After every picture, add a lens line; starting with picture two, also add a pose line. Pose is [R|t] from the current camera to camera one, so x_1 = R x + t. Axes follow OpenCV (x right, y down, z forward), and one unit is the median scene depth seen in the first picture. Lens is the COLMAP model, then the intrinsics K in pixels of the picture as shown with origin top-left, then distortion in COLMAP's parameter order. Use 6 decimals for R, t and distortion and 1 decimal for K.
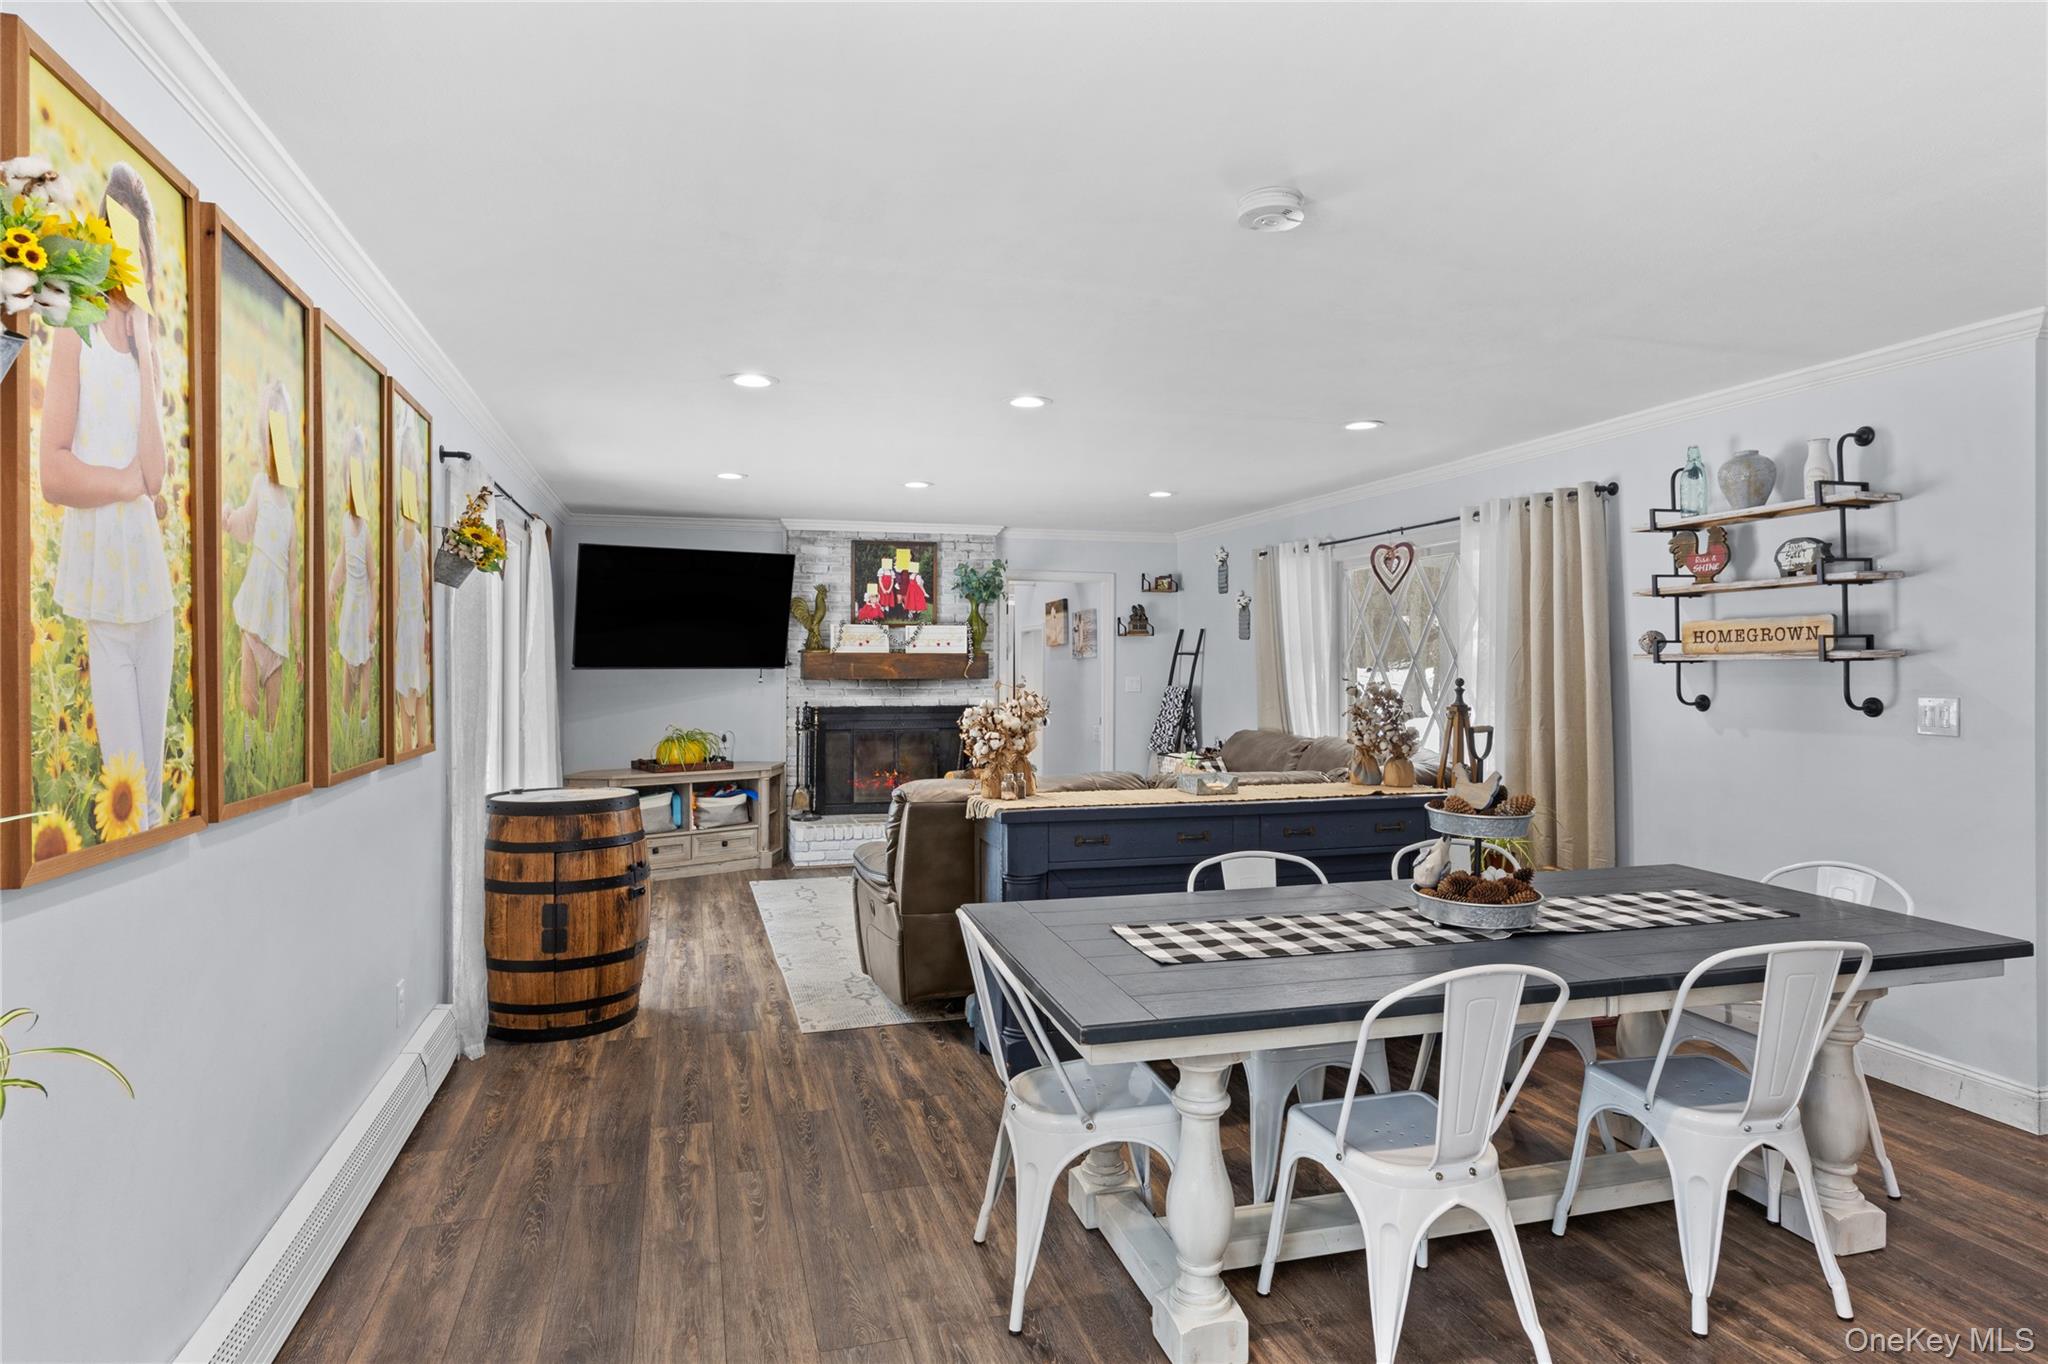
lens RADIAL K [[1133.9, 0, 1031.6], [0, 1133.9, 651.2], [0, 0, 1]] dist [-0.002469, -0.000470]
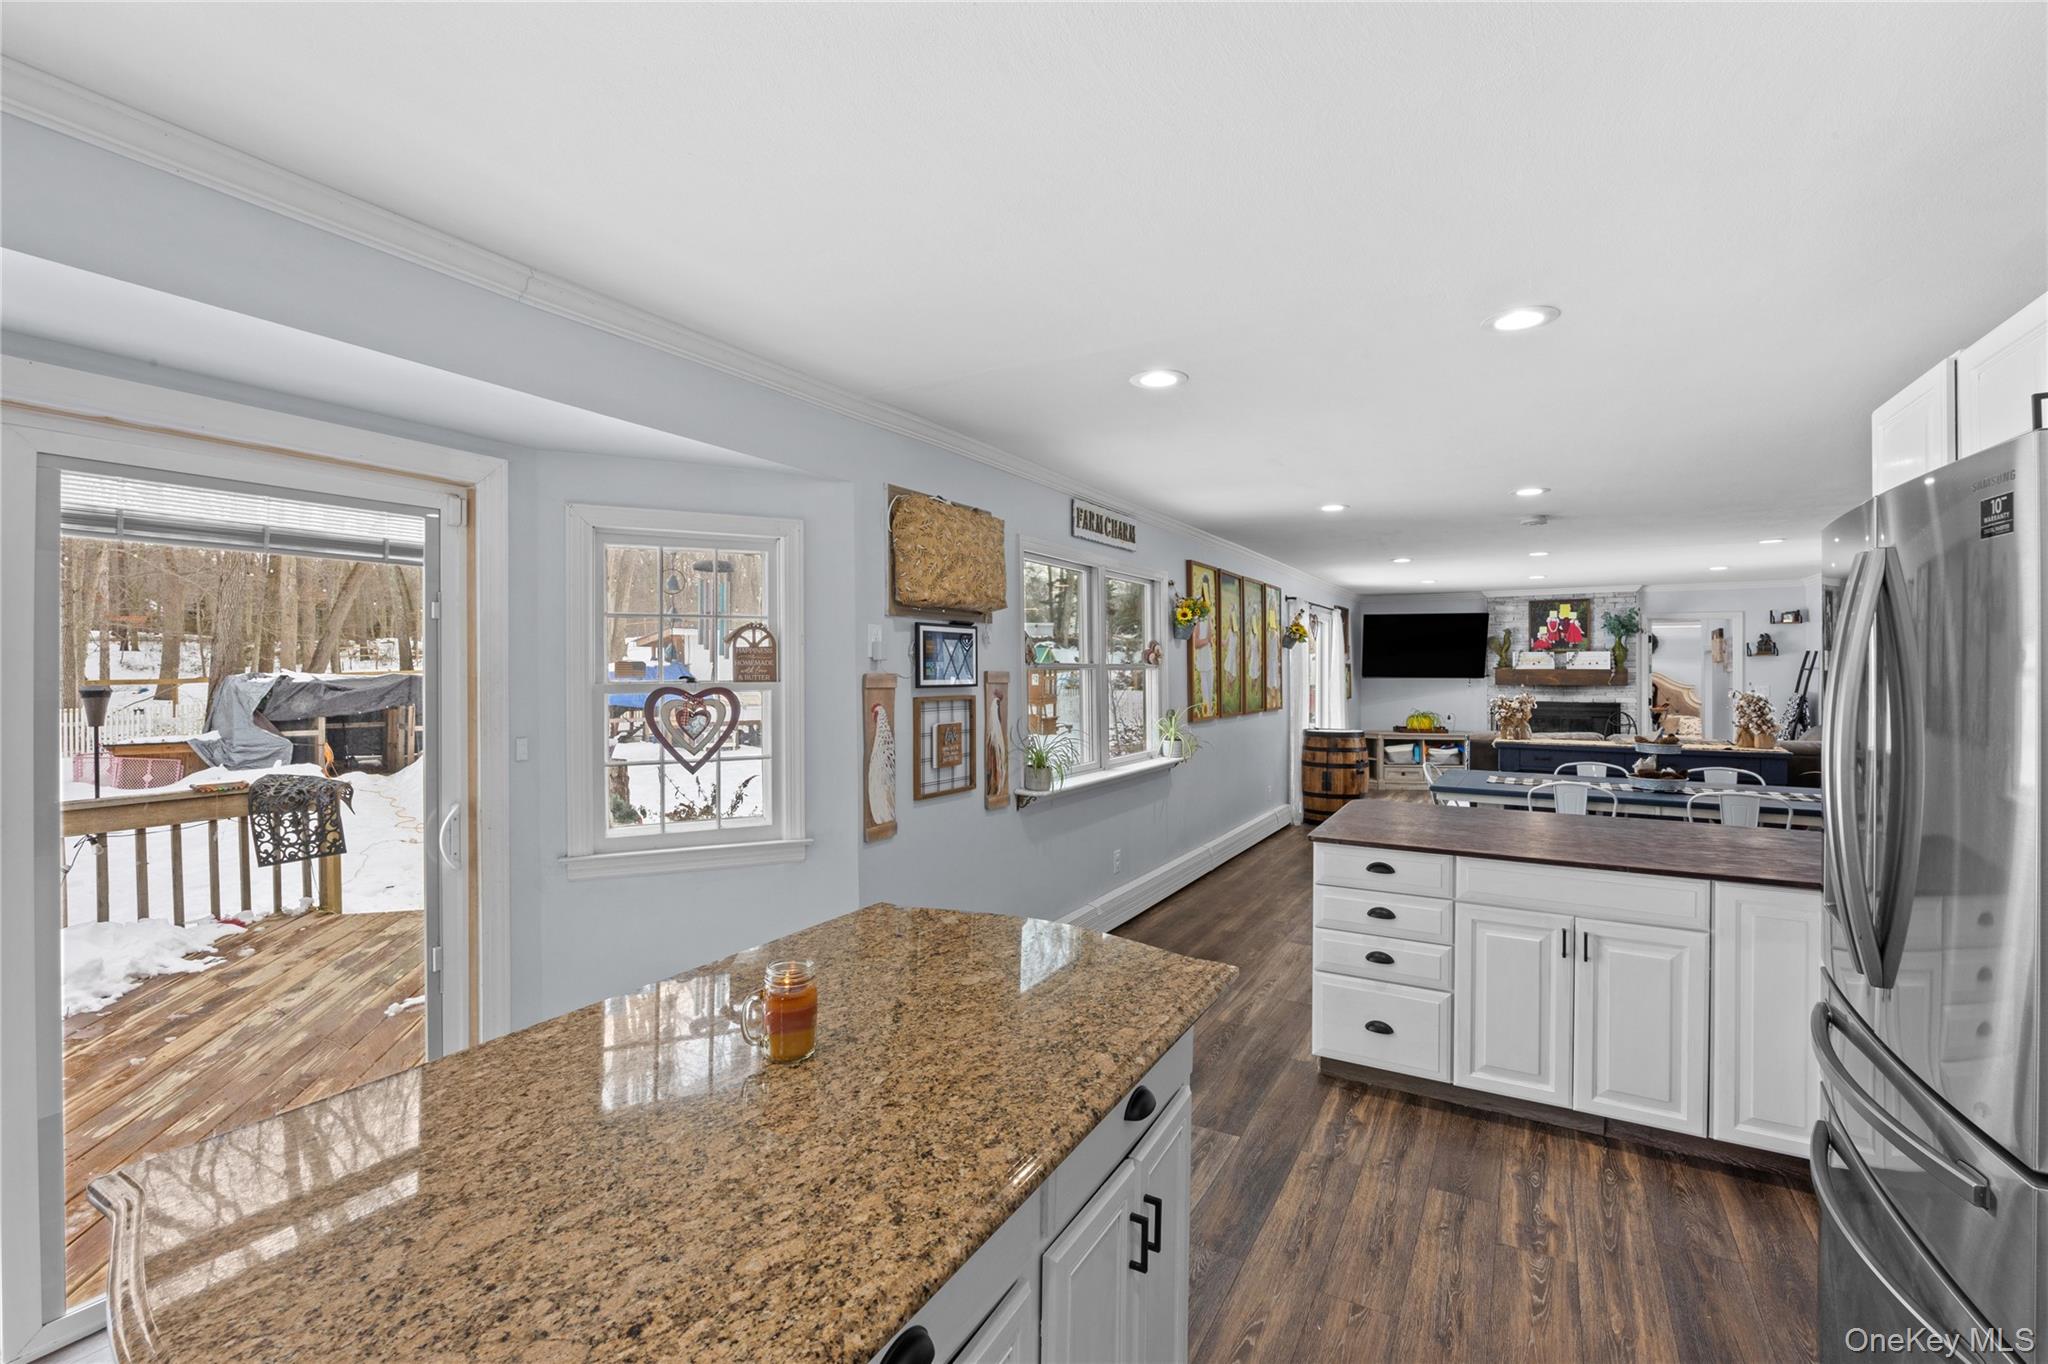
lens RADIAL K [[890.3, 0, 1030.6], [0, 890.3, 674.2], [0, 0, 1]] dist [-0.009977, -0.000523]
pose [[0.689105, 0.005285, -0.724642, 0.284604], [0.006971, 0.999879, 0.013922, -0.014398], [0.724628, -0.014645, 0.688985, -0.429486]]
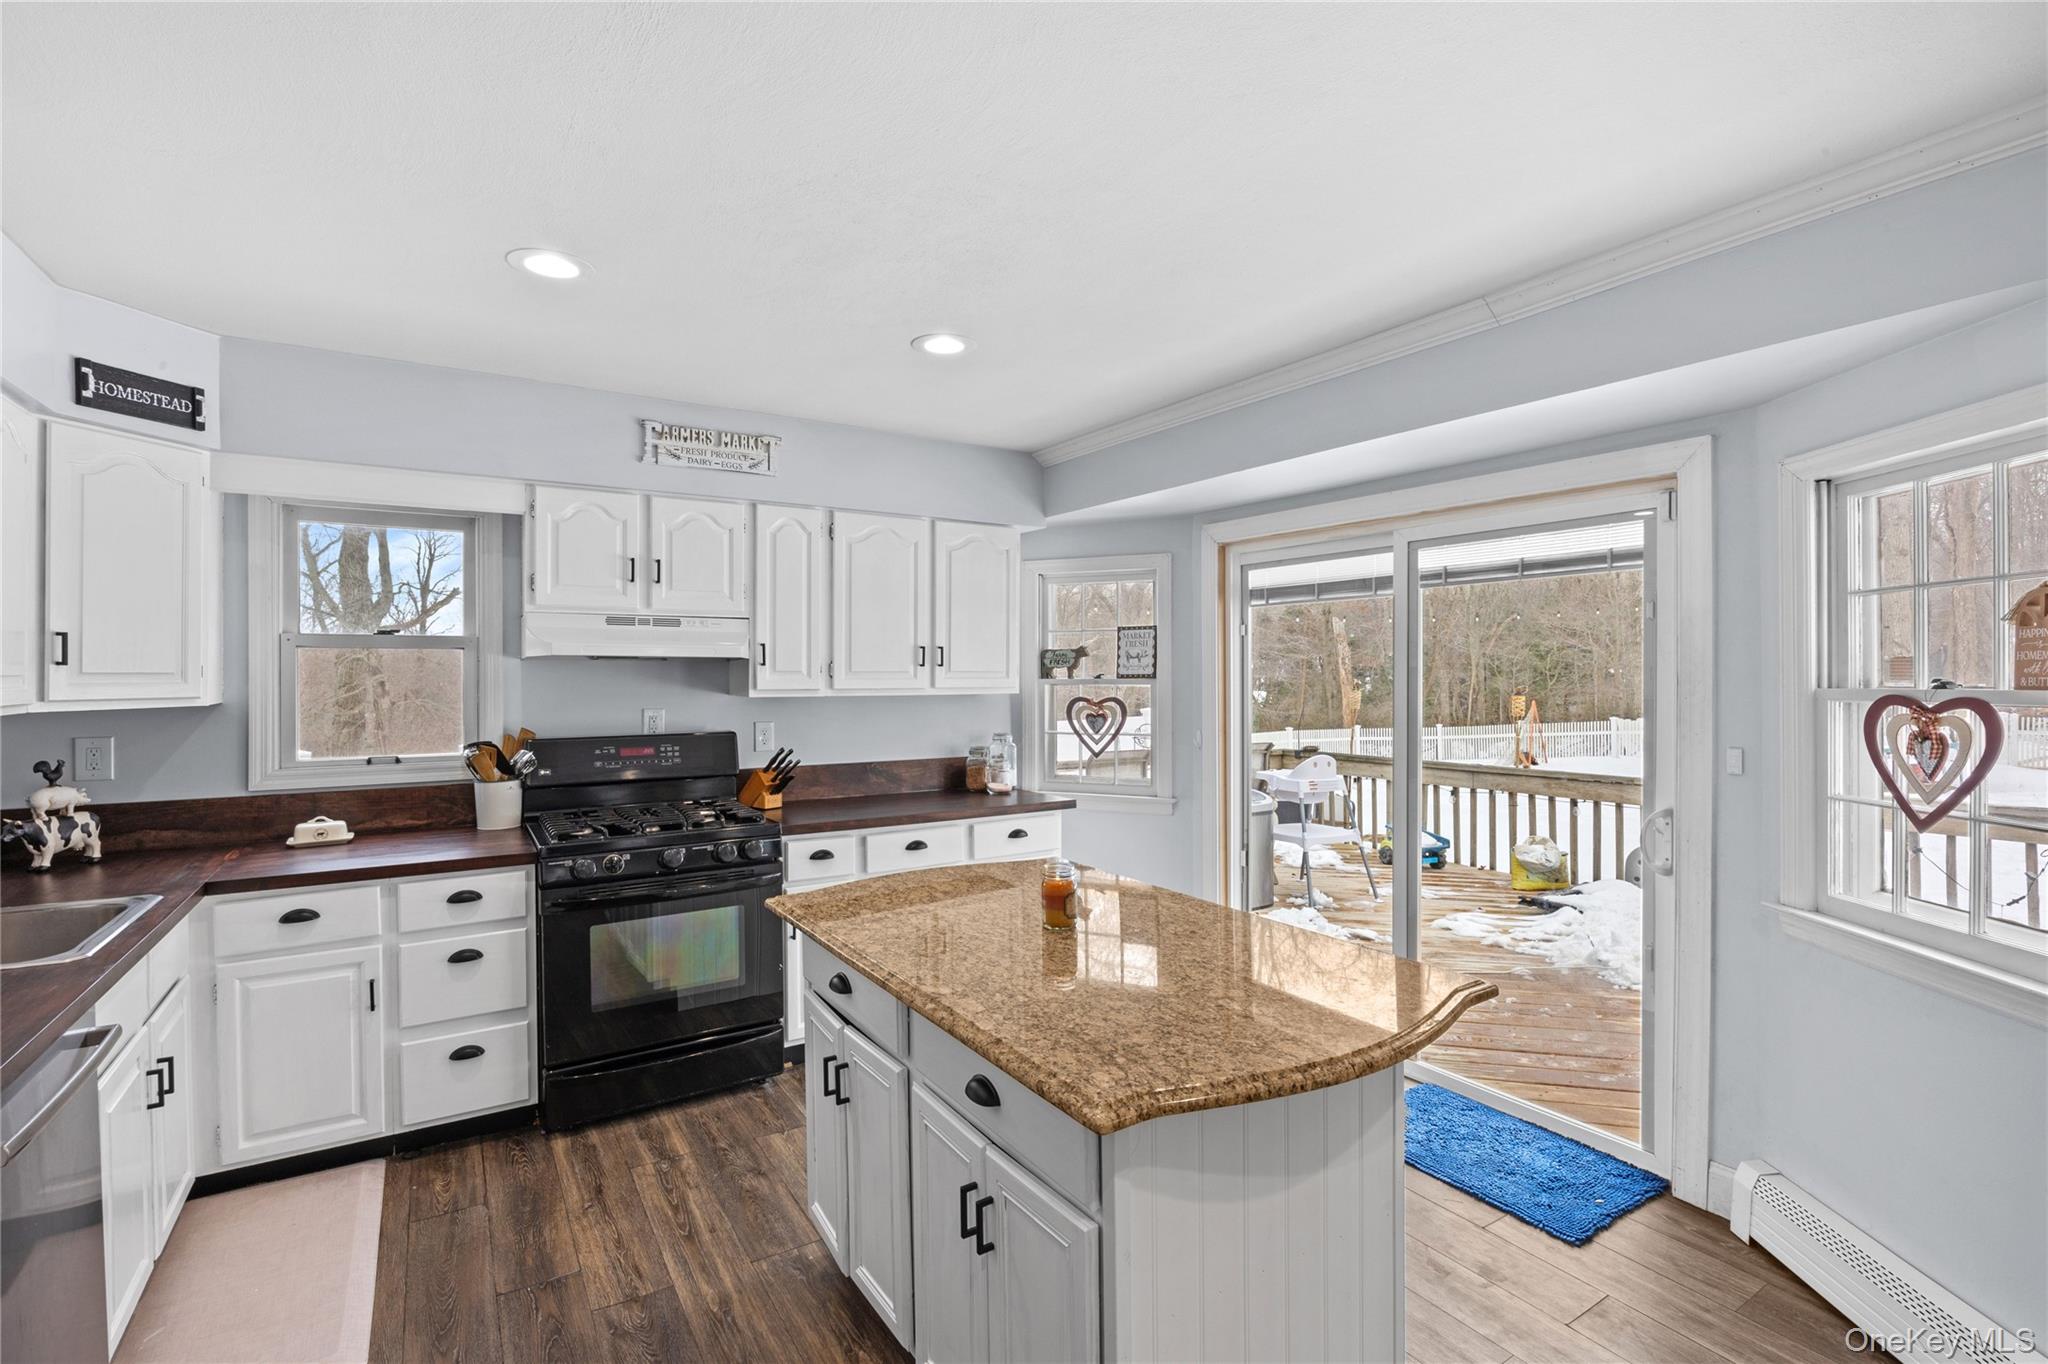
lens RADIAL K [[941.0, 0, 1027.0], [0, 941.0, 678.8], [0, 0, 1]] dist [-0.012523, -0.000809]
pose [[-0.963200, 0.002531, -0.268774, 0.216552], [0.004100, 0.999978, -0.005274, -0.009090], [0.268754, -0.006182, -0.963189, -0.118596]]
